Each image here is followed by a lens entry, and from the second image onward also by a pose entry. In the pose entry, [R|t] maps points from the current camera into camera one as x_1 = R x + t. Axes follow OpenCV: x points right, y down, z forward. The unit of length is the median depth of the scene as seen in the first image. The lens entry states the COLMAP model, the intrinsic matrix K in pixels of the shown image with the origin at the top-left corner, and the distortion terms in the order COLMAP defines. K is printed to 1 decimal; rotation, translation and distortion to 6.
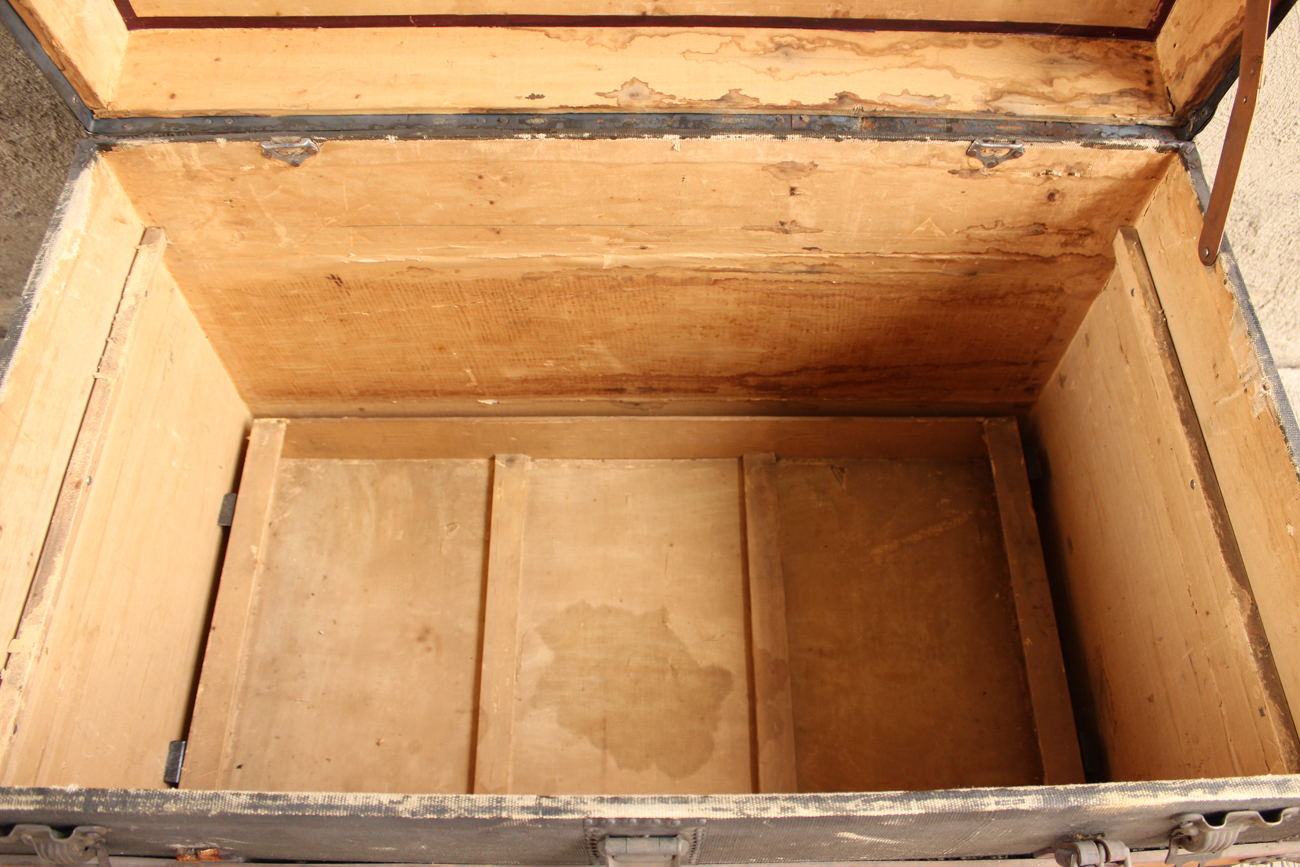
lens RADIAL K [[1078.5, 0, 672.0], [0, 1078.5, 431.4], [0, 0, 1]] dist [-0.153333, 0.123184]
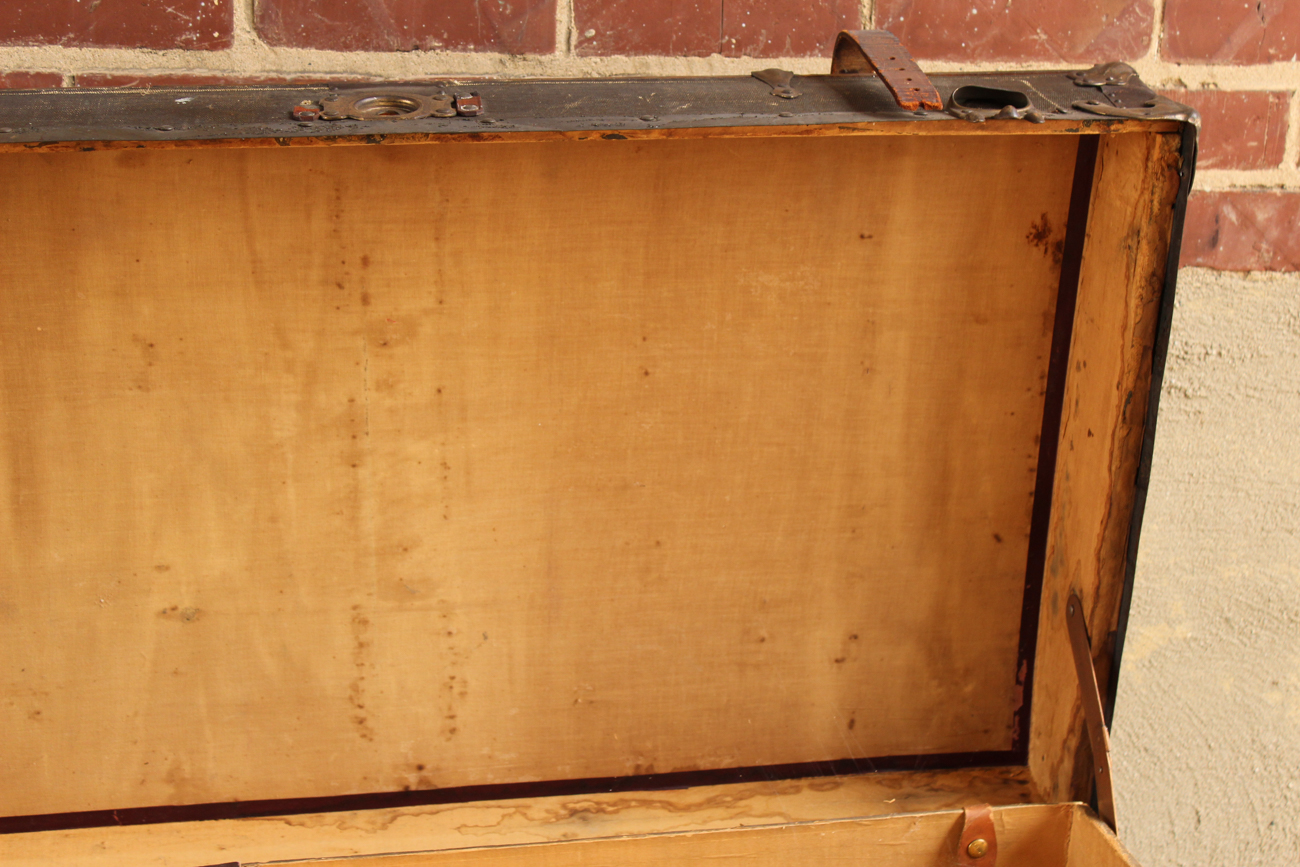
lens RADIAL K [[2270.0, 0, 664.1], [0, 2270.0, 434.7], [0, 0, 1]] dist [0.024718, 0.000000]
pose [[0.989504, -0.059430, 0.131717, -0.043717], [0.130559, 0.758349, -0.638640, 0.538900], [-0.061933, 0.649133, 0.758149, -0.522649]]
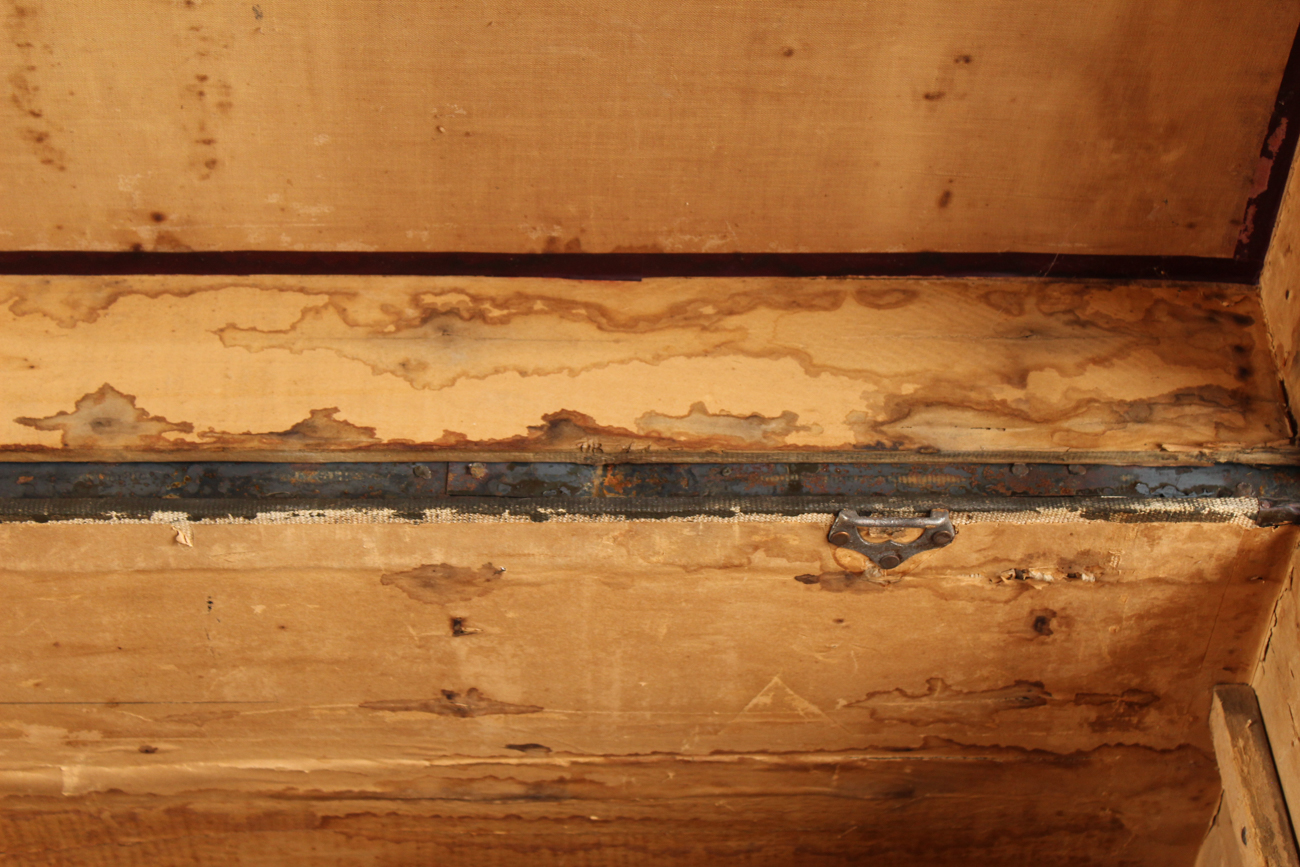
lens RADIAL K [[2455.1, 0, 673.3], [0, 2455.1, 447.8], [0, 0, 1]] dist [0.026933, 0.000000]
pose [[0.999468, -0.006050, 0.032049, 0.169355], [0.013974, 0.967319, -0.253177, -0.032359], [-0.029470, 0.253491, 0.966889, -0.030153]]
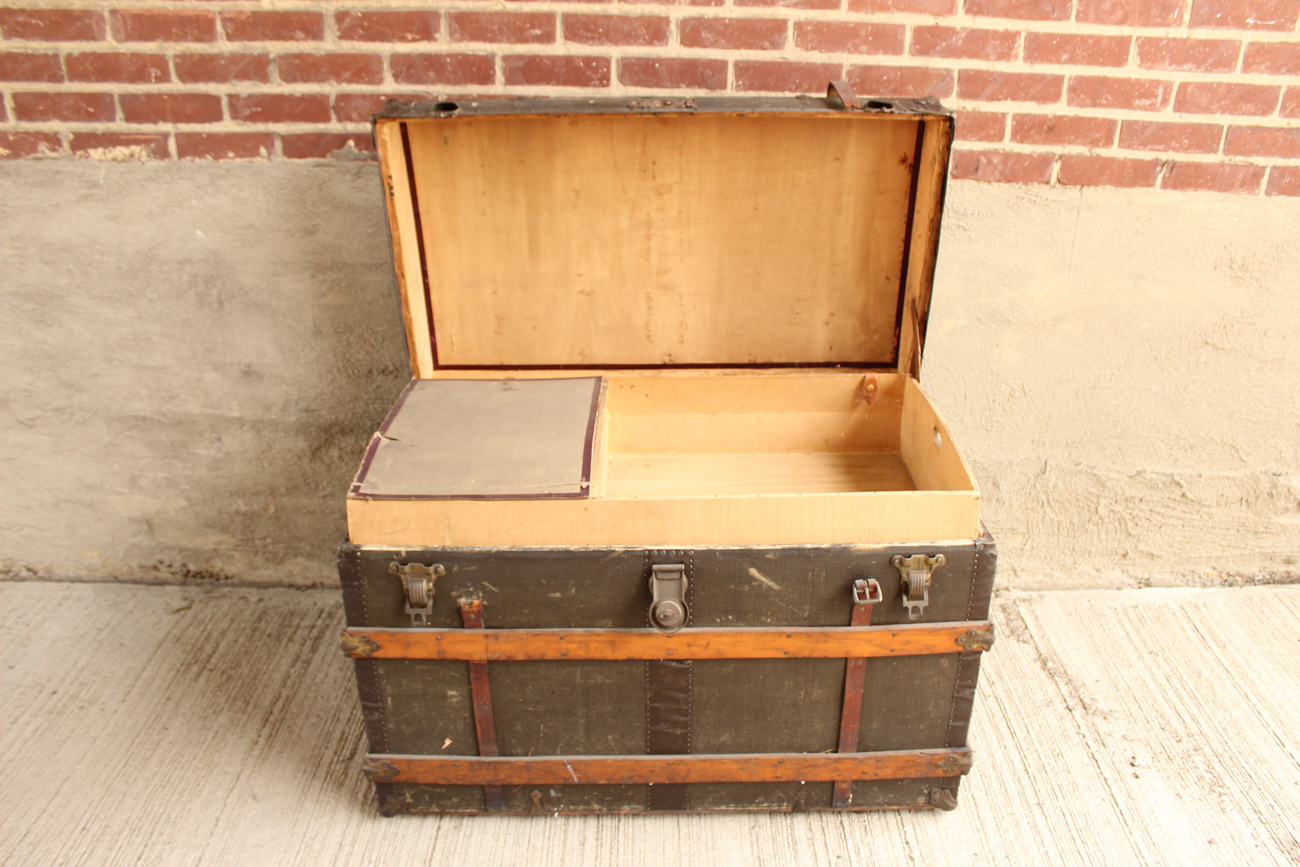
lens RADIAL K [[1078.5, 0, 669.4], [0, 1078.5, 435.4], [0, 0, 1]] dist [-0.153333, 0.123184]
pose [[0.999689, -0.021818, -0.012069, 0.007380], [0.011309, 0.828168, -0.560366, 0.994952], [0.022221, 0.560055, 0.828157, -0.798453]]
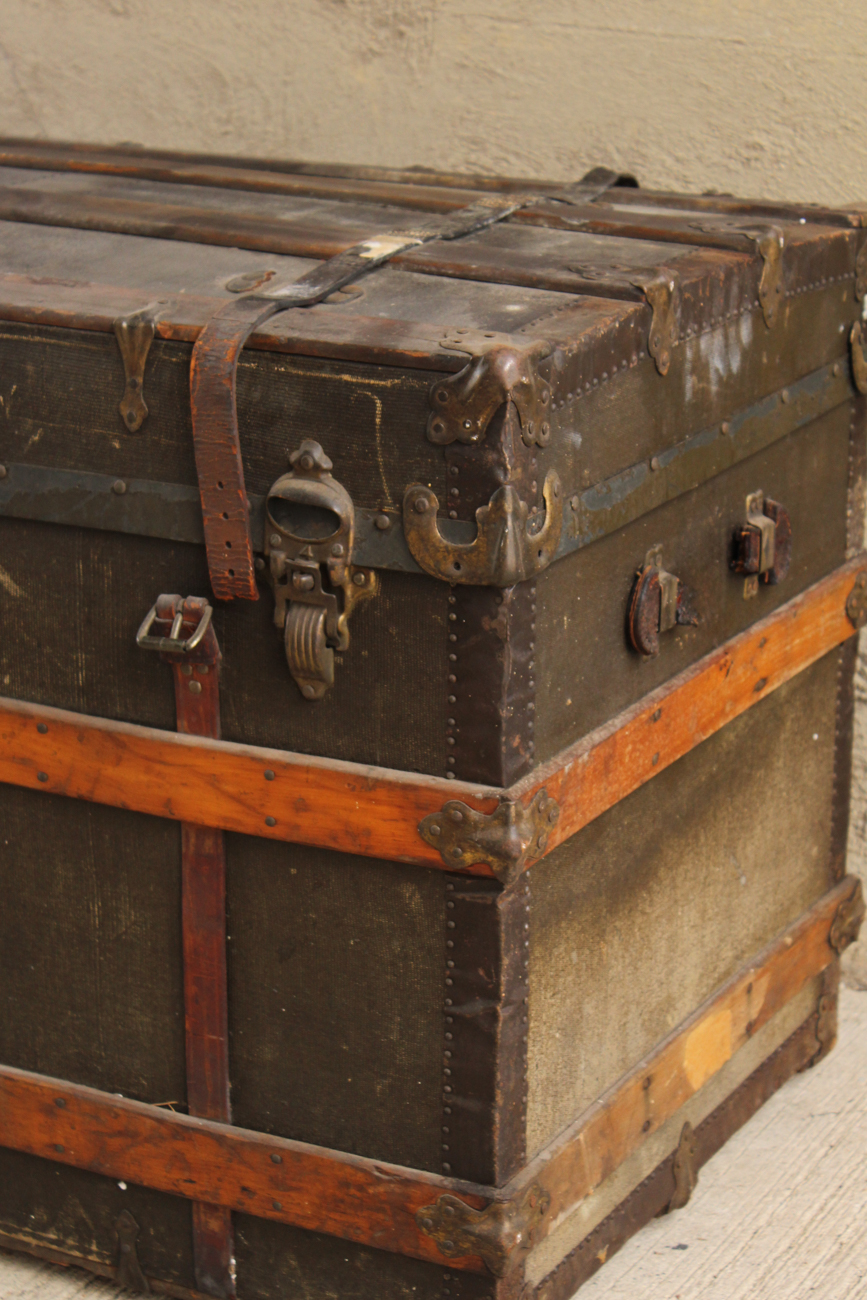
lens RADIAL K [[3050.5, 0, 411.8], [0, 3050.5, 683.8], [0, 0, 1]] dist [0.104364, 0.000000]
pose [[0.869057, 0.138276, -0.474994, 1.273458], [-0.414033, 0.728808, -0.545359, 1.250239], [0.270769, 0.670611, 0.690626, -0.518893]]
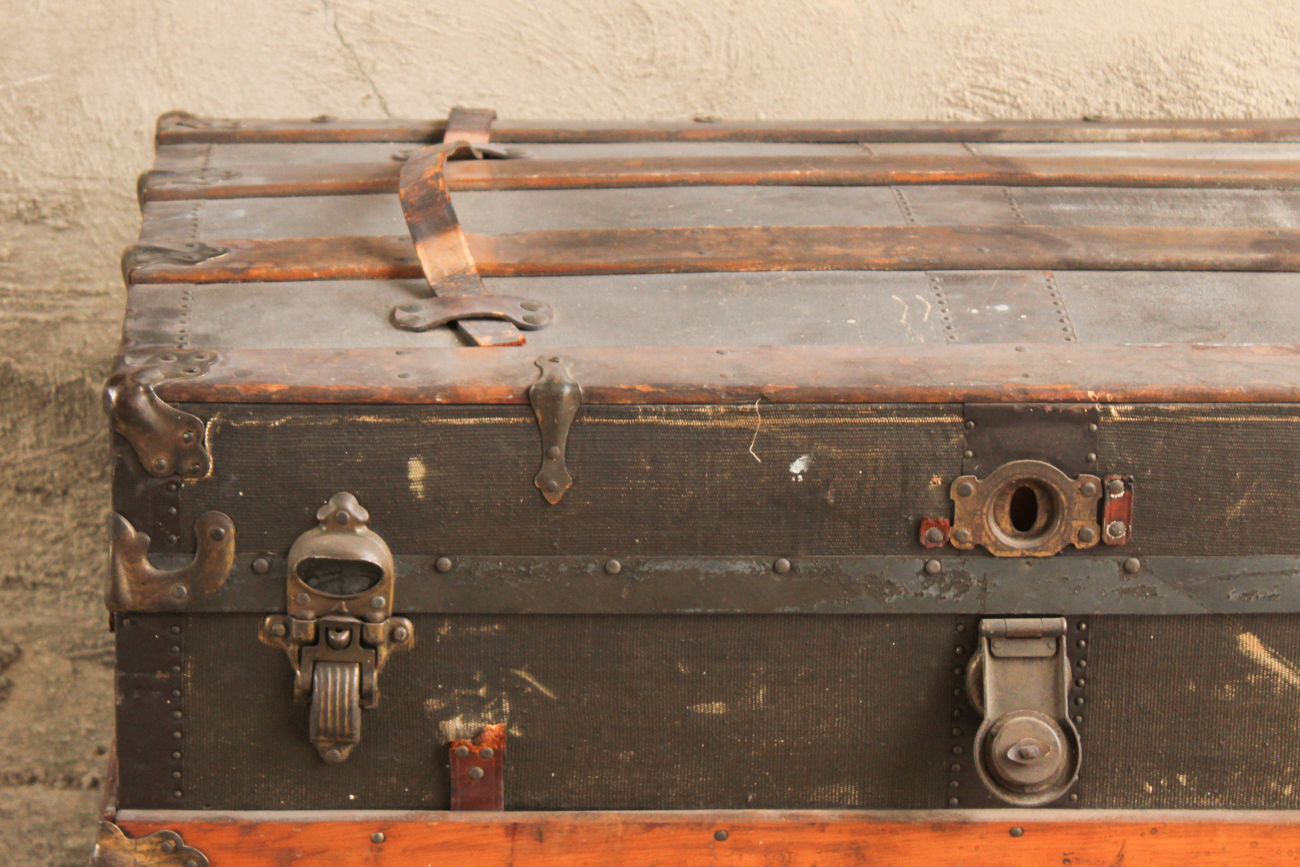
lens RADIAL K [[4071.5, 0, 534.1], [0, 4071.5, 338.7], [0, 0, 1]] dist [0.144770, 0.000000]
pose [[0.999630, -0.015476, 0.022389, -0.338806], [0.026359, 0.755497, -0.654622, 1.615361], [-0.006784, 0.654970, 0.755625, -1.173401]]
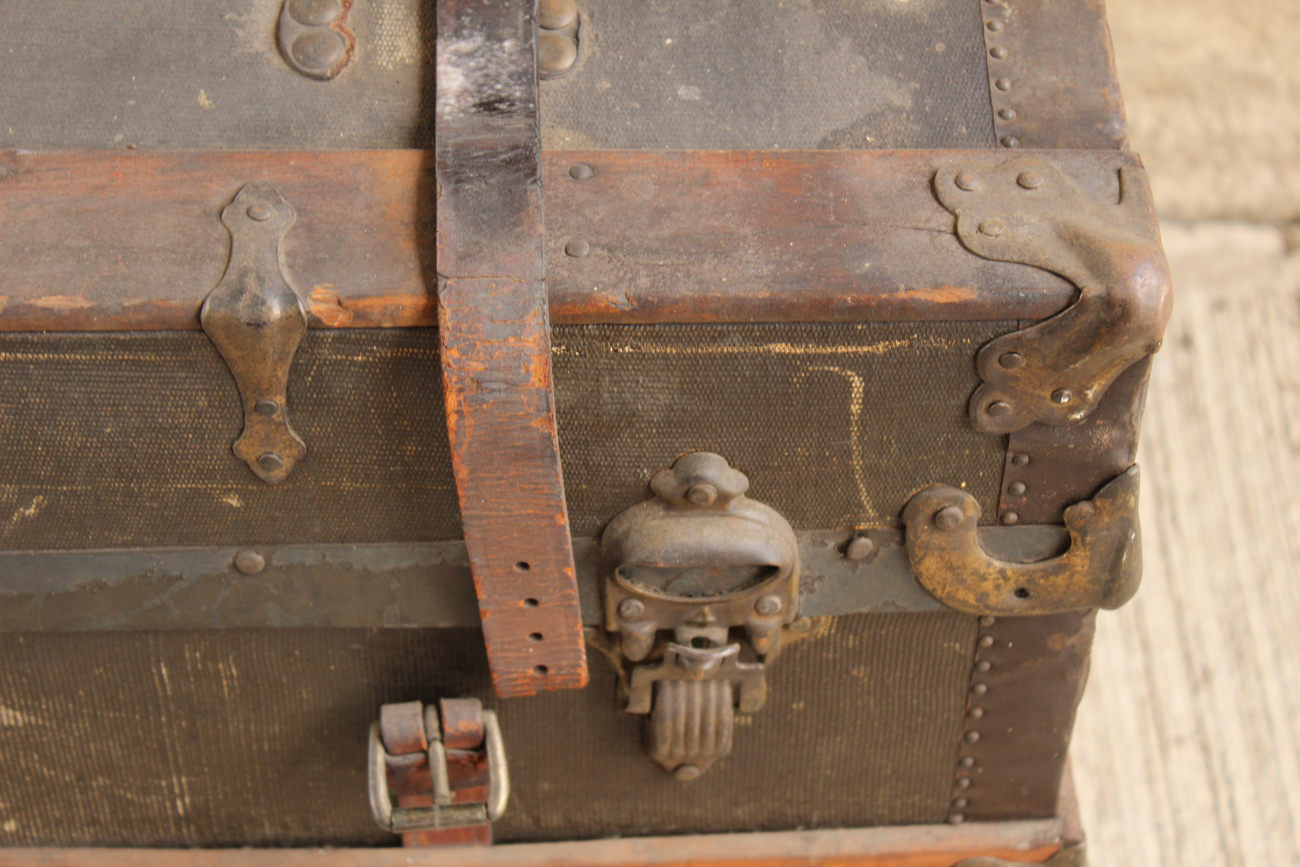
lens RADIAL K [[2870.9, 0, 660.9], [0, 2870.9, 428.6], [0, 0, 1]] dist [0.079928, 0.000000]
pose [[0.999937, -0.011230, -0.000213, 0.351851], [0.010994, 0.982429, -0.186314, 0.353836], [0.002302, 0.186300, 0.982490, -0.219439]]
